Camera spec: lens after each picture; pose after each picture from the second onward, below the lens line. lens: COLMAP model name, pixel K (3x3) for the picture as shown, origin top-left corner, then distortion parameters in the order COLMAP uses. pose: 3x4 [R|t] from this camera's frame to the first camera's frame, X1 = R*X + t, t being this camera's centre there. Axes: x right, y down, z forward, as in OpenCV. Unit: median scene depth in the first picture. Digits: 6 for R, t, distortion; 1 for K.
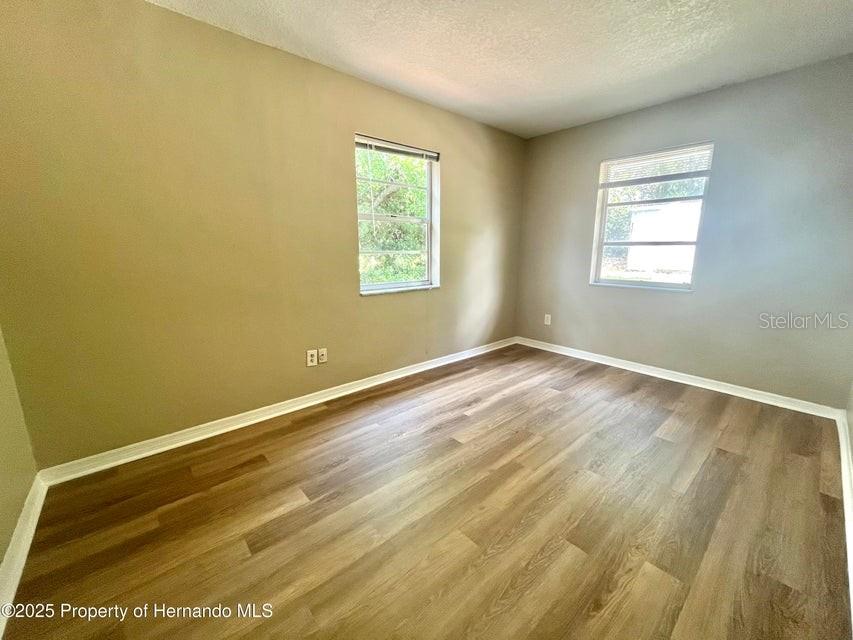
lens RADIAL K [[344.5, 0, 430.2], [0, 344.5, 320.0], [0, 0, 1]] dist [-0.004141, 0.000587]
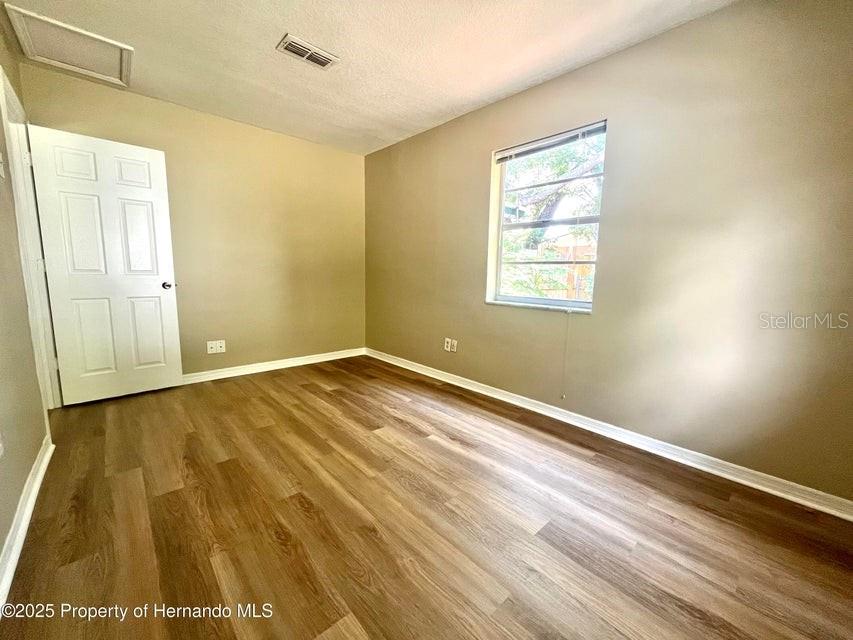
lens RADIAL K [[344.5, 0, 424.2], [0, 344.5, 320.5], [0, 0, 1]] dist [-0.004141, 0.000587]
pose [[0.015096, 0.142587, -0.989667, 0.903541], [-0.222379, 0.965469, 0.135708, -0.129018], [0.974843, 0.218033, 0.046283, 0.835219]]
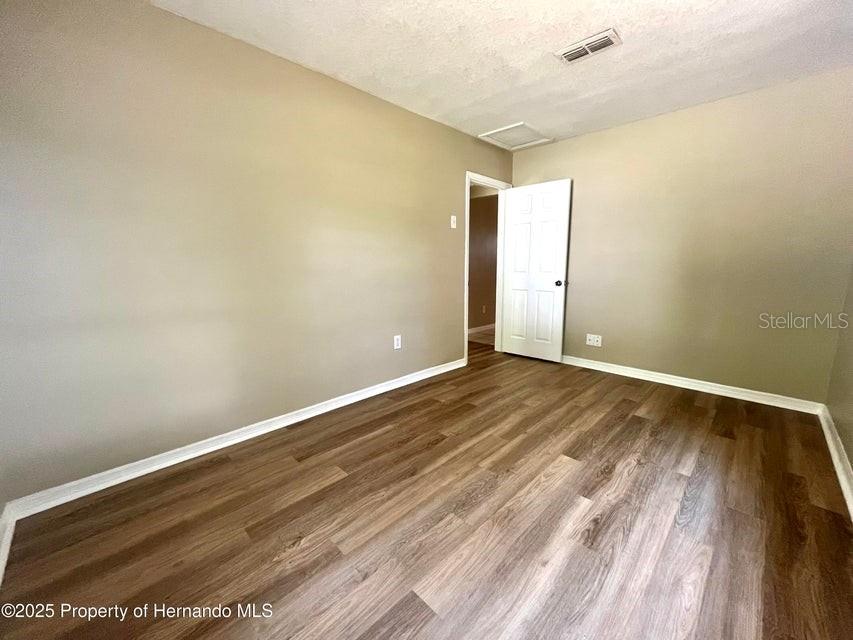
lens RADIAL K [[344.5, 0, 429.3], [0, 344.5, 319.9], [0, 0, 1]] dist [-0.004141, 0.000587]
pose [[-0.997512, 0.016729, -0.068481, 0.423754], [-0.008860, 0.933982, 0.357210, -0.267091], [0.069936, 0.356928, -0.931510, 1.400502]]
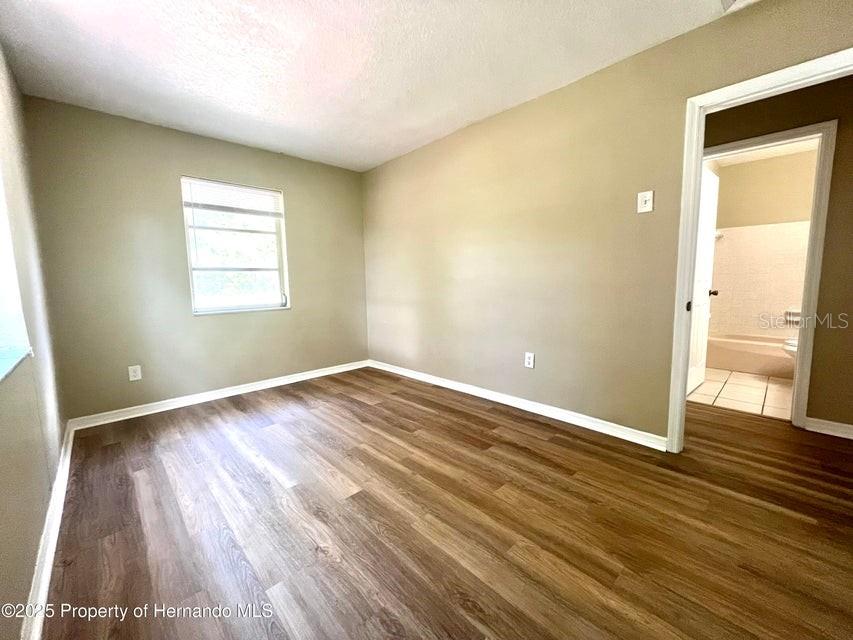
lens RADIAL K [[344.5, 0, 424.8], [0, 344.5, 319.5], [0, 0, 1]] dist [-0.004141, 0.000587]
pose [[-0.033239, -0.115156, 0.992791, -0.570351], [0.222362, 0.967591, 0.119678, -0.092977], [-0.974397, 0.224737, -0.006555, 0.614175]]
